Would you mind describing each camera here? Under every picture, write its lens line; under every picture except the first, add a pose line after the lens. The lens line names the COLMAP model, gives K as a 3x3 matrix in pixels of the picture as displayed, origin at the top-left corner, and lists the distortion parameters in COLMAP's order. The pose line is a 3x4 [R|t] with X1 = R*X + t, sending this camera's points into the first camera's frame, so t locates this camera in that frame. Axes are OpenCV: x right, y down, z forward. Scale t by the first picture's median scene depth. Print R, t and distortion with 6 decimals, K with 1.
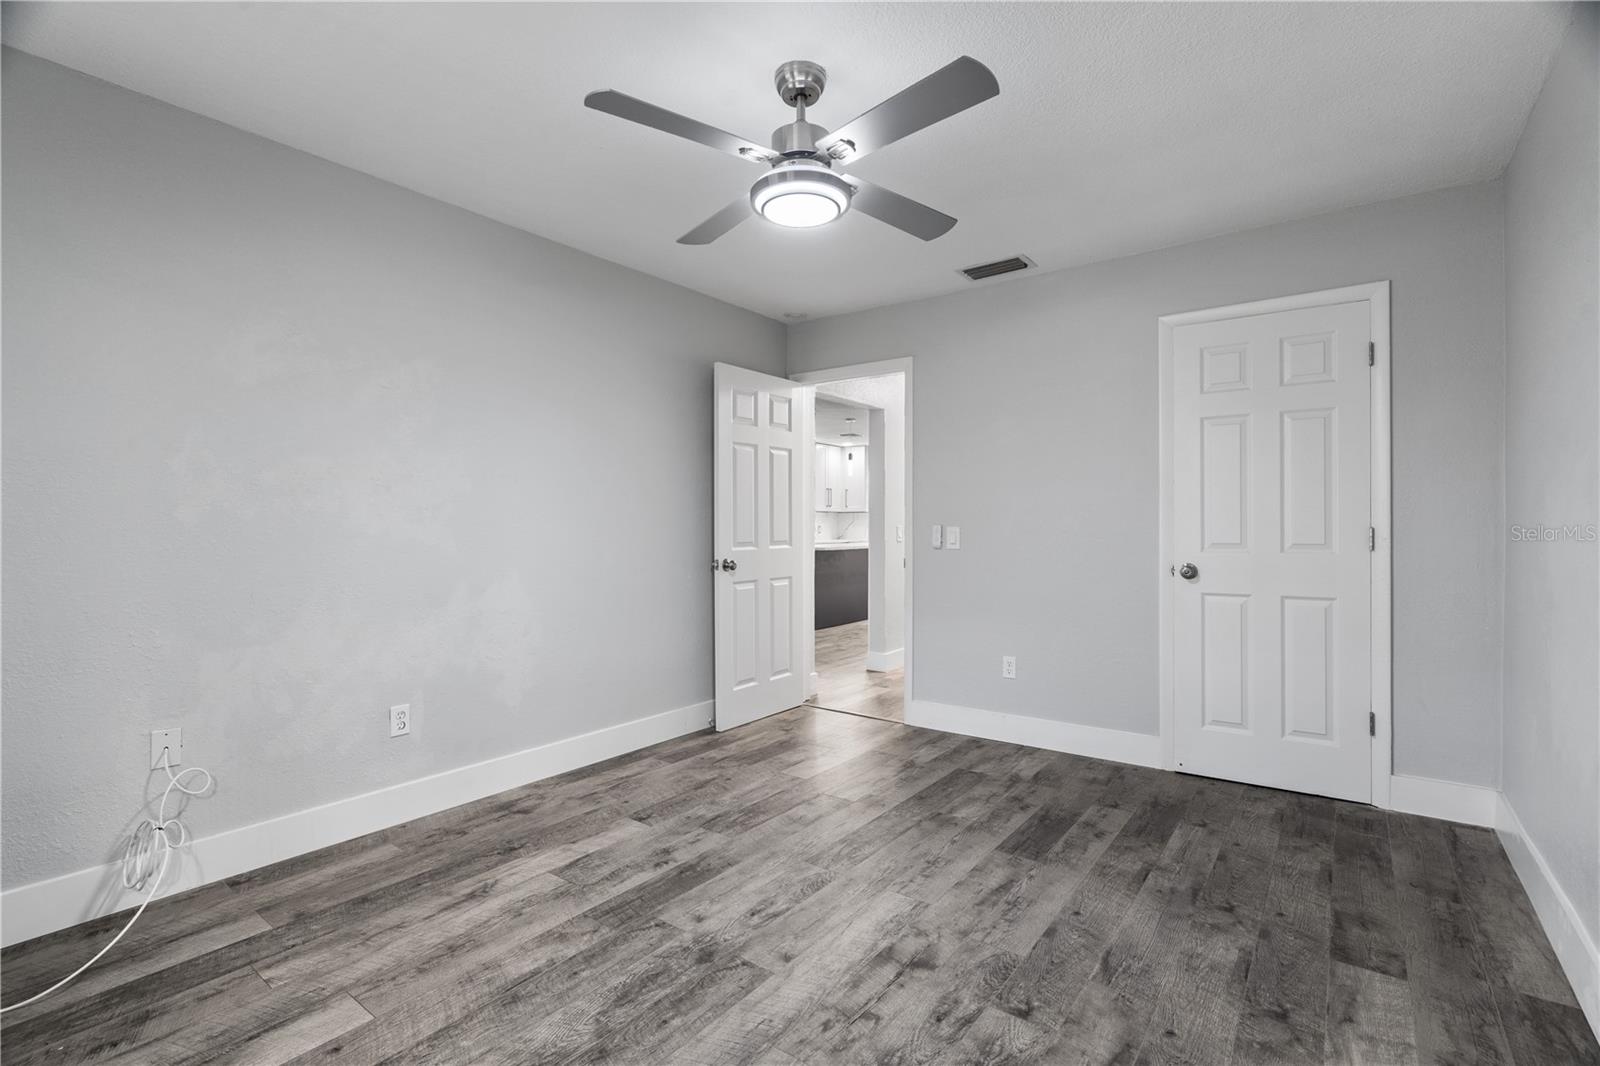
lens RADIAL K [[722.6, 0, 802.4], [0, 722.6, 528.7], [0, 0, 1]] dist [-0.007486, 0.004522]
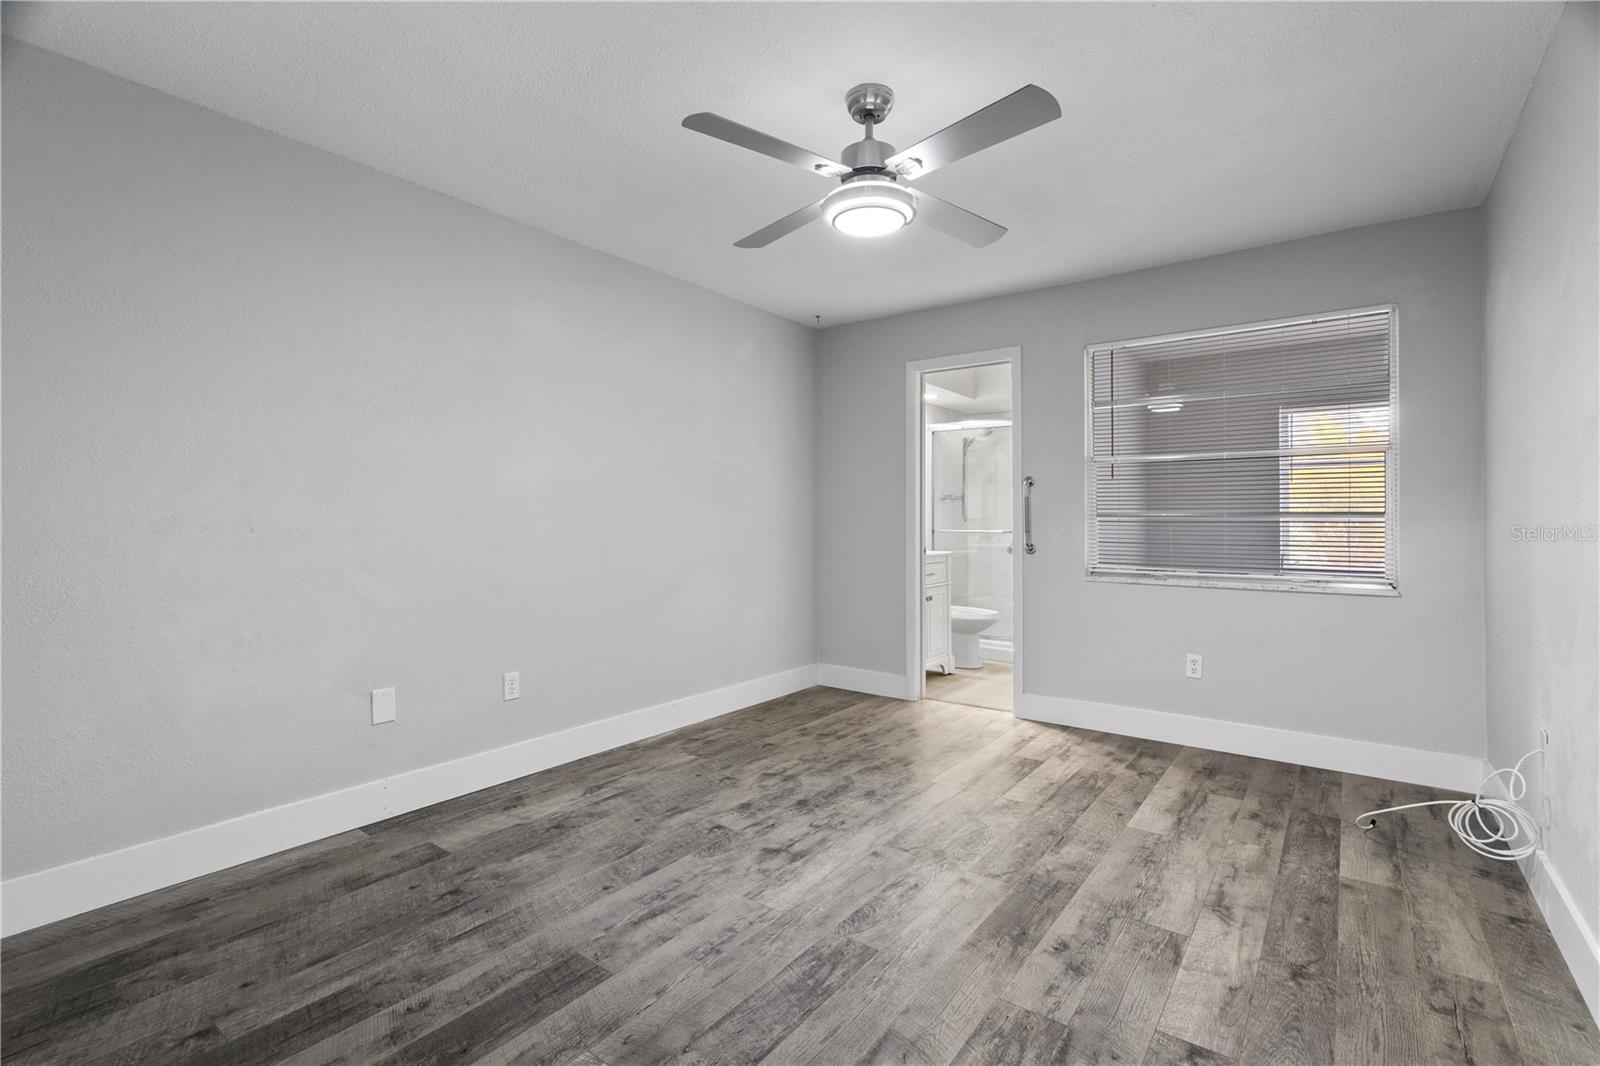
lens RADIAL K [[722.6, 0, 798.5], [0, 722.6, 525.0], [0, 0, 1]] dist [-0.007486, 0.004522]
pose [[-0.999994, 0.000732, 0.003250, 0.098340], [0.000746, 0.999991, 0.004275, 0.003397], [-0.003247, 0.004278, -0.999986, 2.031217]]
